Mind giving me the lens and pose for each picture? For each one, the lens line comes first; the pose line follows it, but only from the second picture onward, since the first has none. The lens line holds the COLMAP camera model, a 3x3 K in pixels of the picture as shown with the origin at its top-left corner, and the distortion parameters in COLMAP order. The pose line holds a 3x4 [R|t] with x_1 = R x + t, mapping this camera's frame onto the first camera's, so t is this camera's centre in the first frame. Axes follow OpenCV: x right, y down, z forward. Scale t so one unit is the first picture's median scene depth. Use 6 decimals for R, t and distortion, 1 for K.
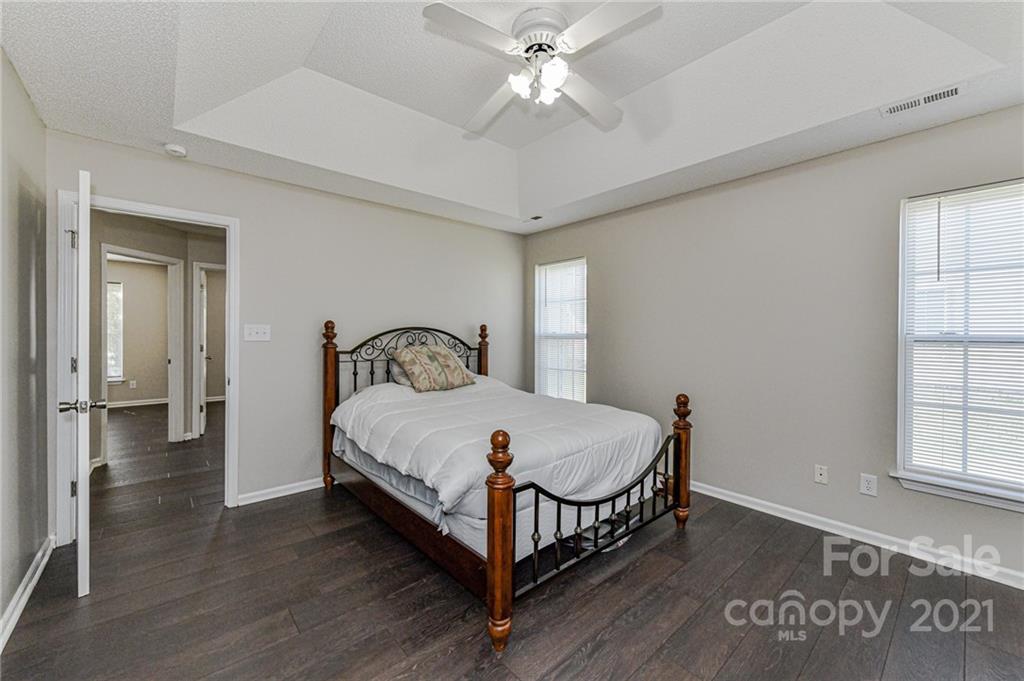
lens RADIAL K [[405.4, 0, 515.1], [0, 405.4, 334.9], [0, 0, 1]] dist [0.001562, -0.000005]
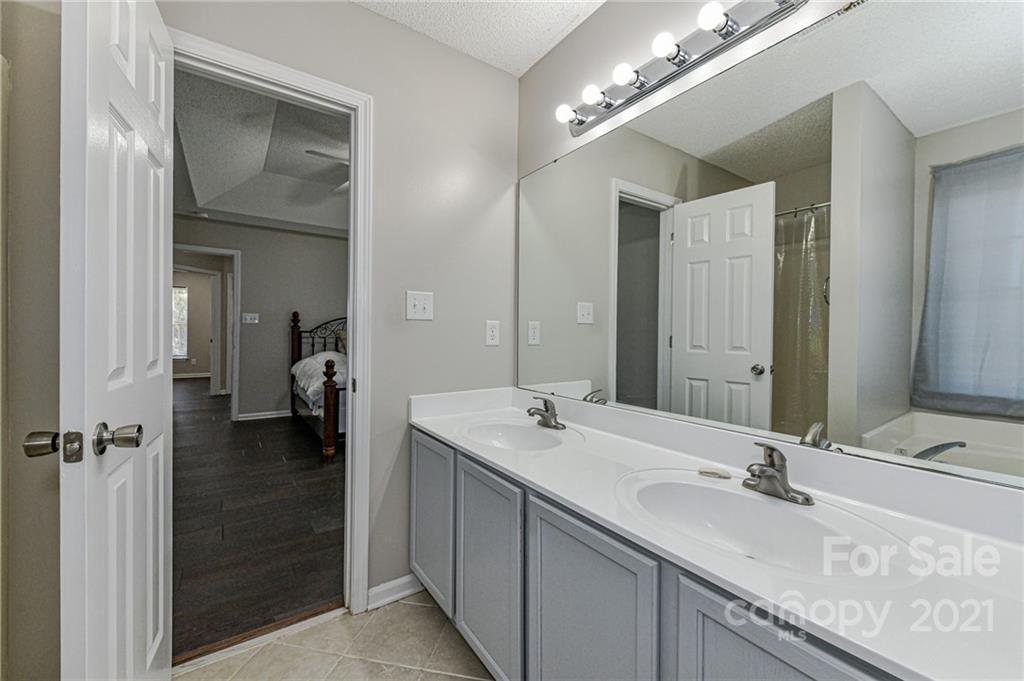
lens RADIAL K [[405.4, 0, 515.1], [0, 405.4, 334.9], [0, 0, 1]] dist [0.001562, -0.000005]
pose [[0.994385, 0.010786, -0.105274, 0.558712], [-0.011047, 0.999937, -0.001897, 0.049540], [0.105247, 0.003050, 0.994441, -0.489157]]
